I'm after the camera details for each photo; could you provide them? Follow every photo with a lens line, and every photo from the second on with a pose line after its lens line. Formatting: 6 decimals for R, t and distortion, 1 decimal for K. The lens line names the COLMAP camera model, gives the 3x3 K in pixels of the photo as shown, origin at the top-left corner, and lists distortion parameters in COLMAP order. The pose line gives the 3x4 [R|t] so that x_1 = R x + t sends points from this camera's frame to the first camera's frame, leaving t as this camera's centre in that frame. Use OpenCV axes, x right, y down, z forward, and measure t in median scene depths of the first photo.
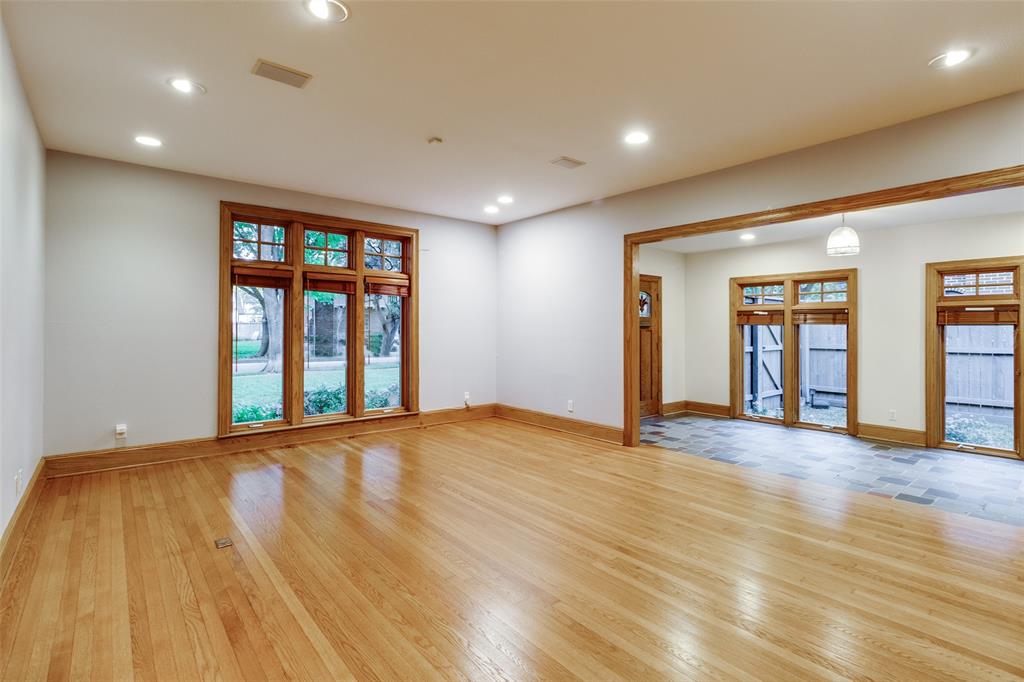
lens RADIAL K [[492.0, 0, 520.0], [0, 492.0, 323.5], [0, 0, 1]] dist [-0.003351, -0.000490]
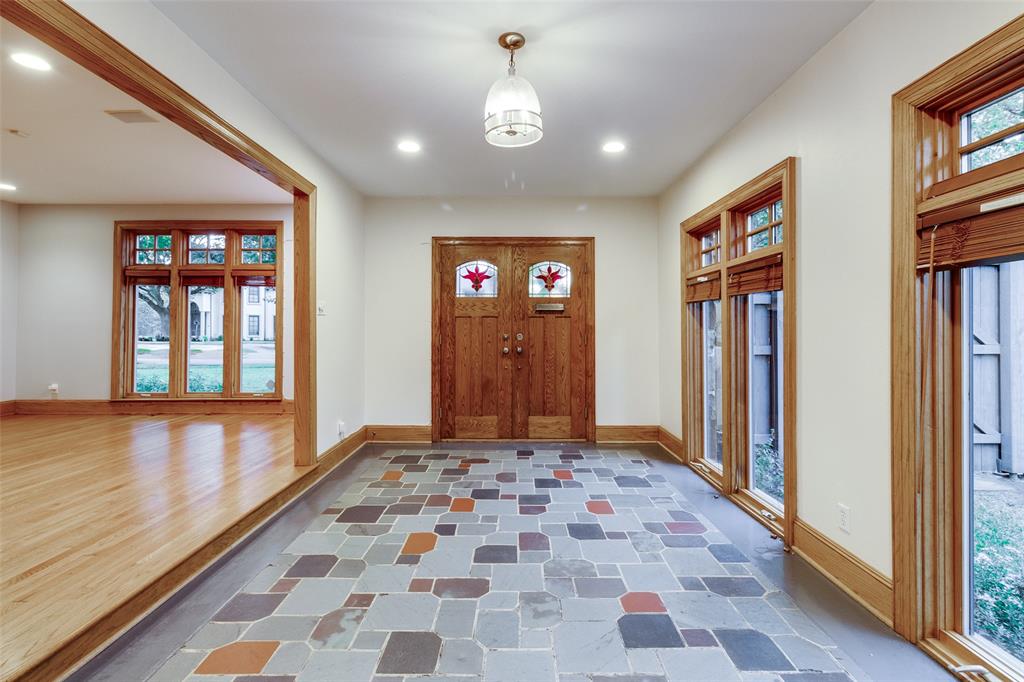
lens RADIAL K [[470.5, 0, 512.1], [0, 470.5, 326.8], [0, 0, 1]] dist [0.003242, -0.001450]
pose [[0.769660, -0.007005, -0.638415, 0.988143], [0.010217, 0.999947, 0.001345, 0.041999], [0.638372, -0.007557, 0.769691, 0.689157]]
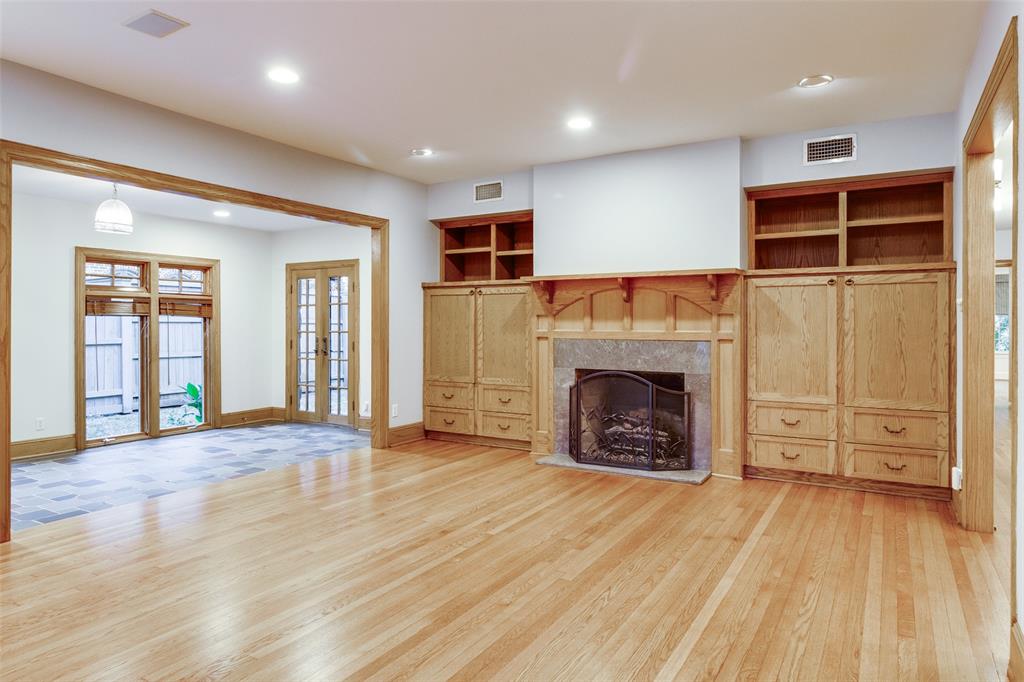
lens RADIAL K [[632.6, 0, 510.8], [0, 632.6, 330.6], [0, 0, 1]] dist [0.021257, 0.001164]
pose [[-0.322532, -0.018036, 0.946387, -0.631067], [-0.012899, 0.999809, 0.014658, 0.004652], [-0.946471, -0.007479, -0.322703, 0.742959]]
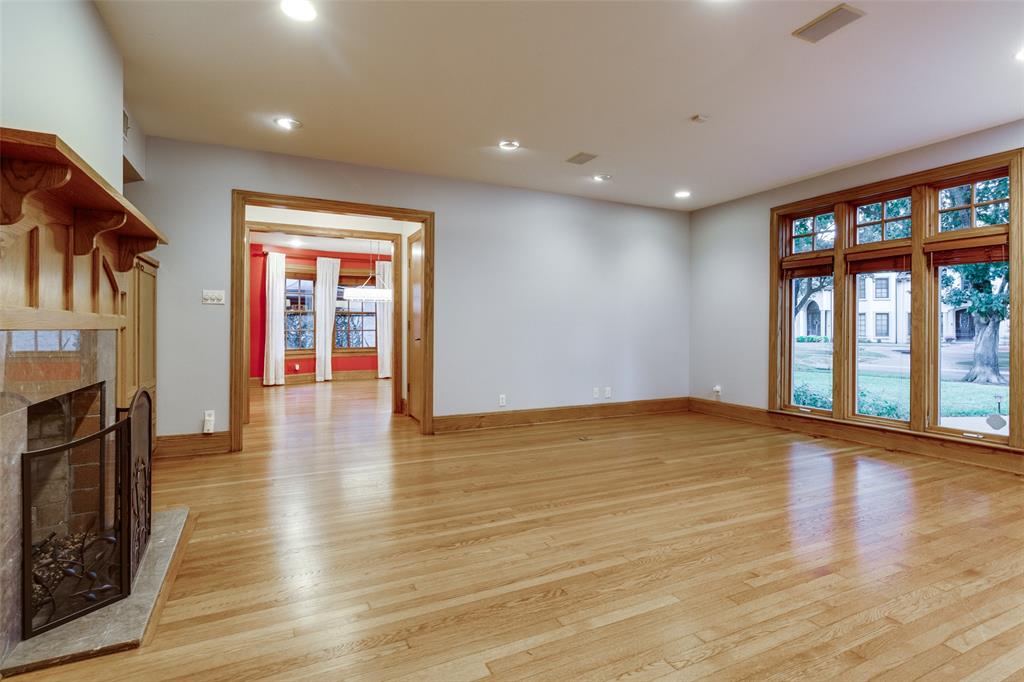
lens RADIAL K [[503.7, 0, 503.7], [0, 503.7, 325.1], [0, 0, 1]] dist [-0.017893, 0.001009]
pose [[-0.262346, -0.010919, -0.964912, 0.681964], [0.008816, 0.999867, -0.013711, 0.037325], [0.964934, -0.012103, -0.262215, 0.680539]]
